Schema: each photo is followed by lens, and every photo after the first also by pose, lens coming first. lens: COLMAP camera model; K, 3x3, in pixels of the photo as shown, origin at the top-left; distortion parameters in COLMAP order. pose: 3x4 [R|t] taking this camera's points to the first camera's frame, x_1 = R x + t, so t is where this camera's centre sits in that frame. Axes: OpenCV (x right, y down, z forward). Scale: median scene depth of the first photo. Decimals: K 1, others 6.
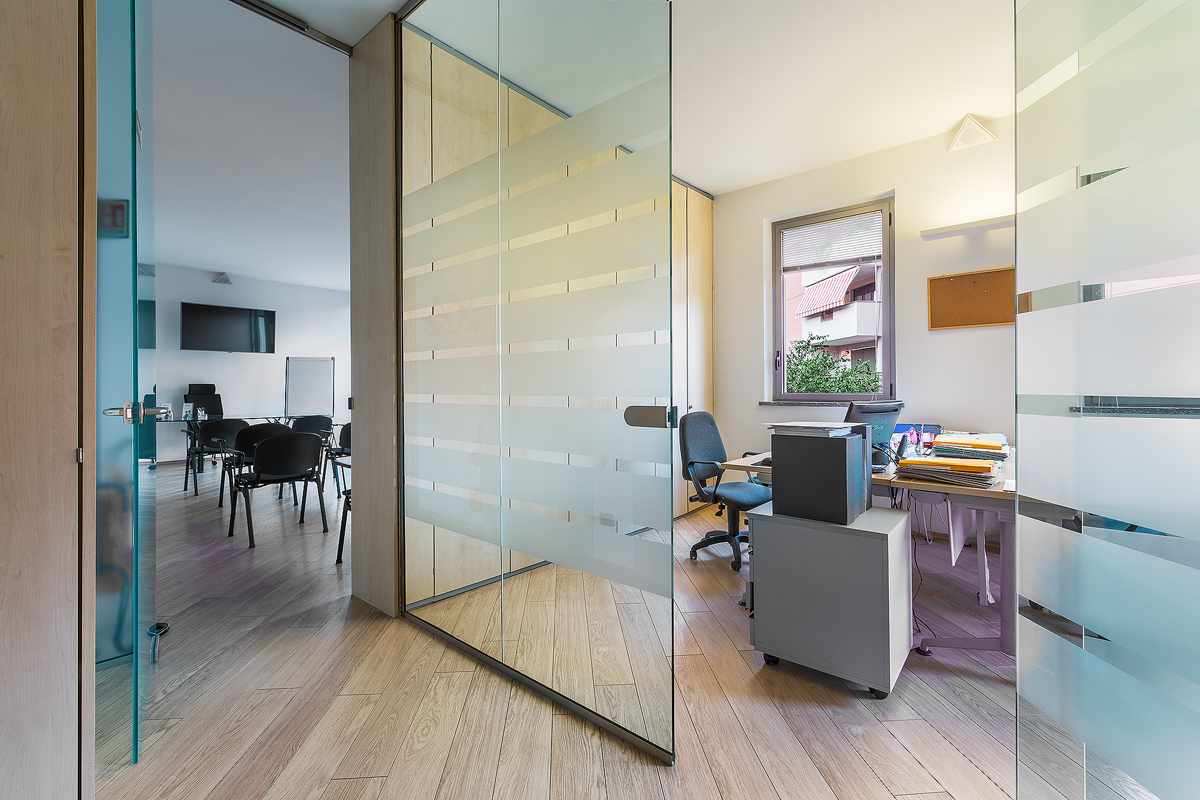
lens RADIAL K [[517.4, 0, 597.2], [0, 517.4, 383.9], [0, 0, 1]] dist [-0.020359, -0.000024]
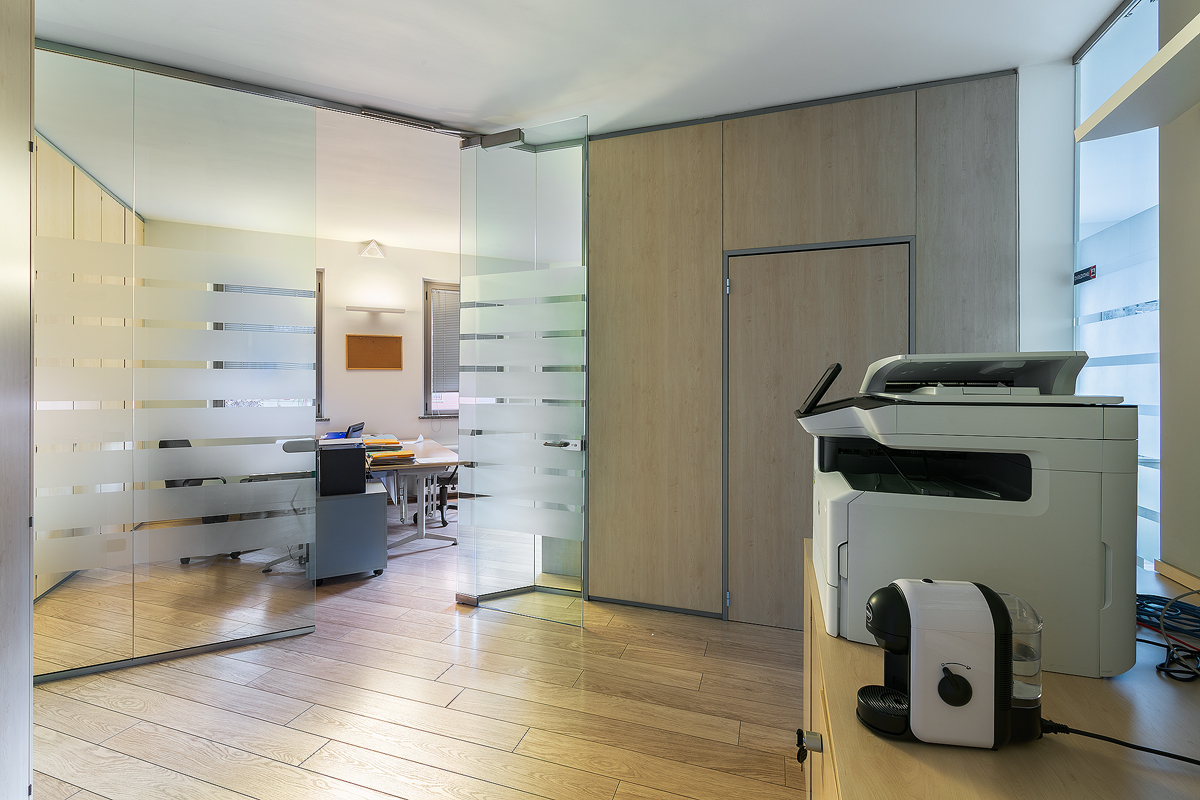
lens RADIAL K [[517.4, 0, 597.2], [0, 517.4, 383.9], [0, 0, 1]] dist [-0.020359, -0.000024]
pose [[0.378498, 0.002903, 0.925597, -0.858543], [-0.013146, 0.999911, 0.002240, -0.131829], [-0.925509, -0.013016, 0.378503, -0.476828]]
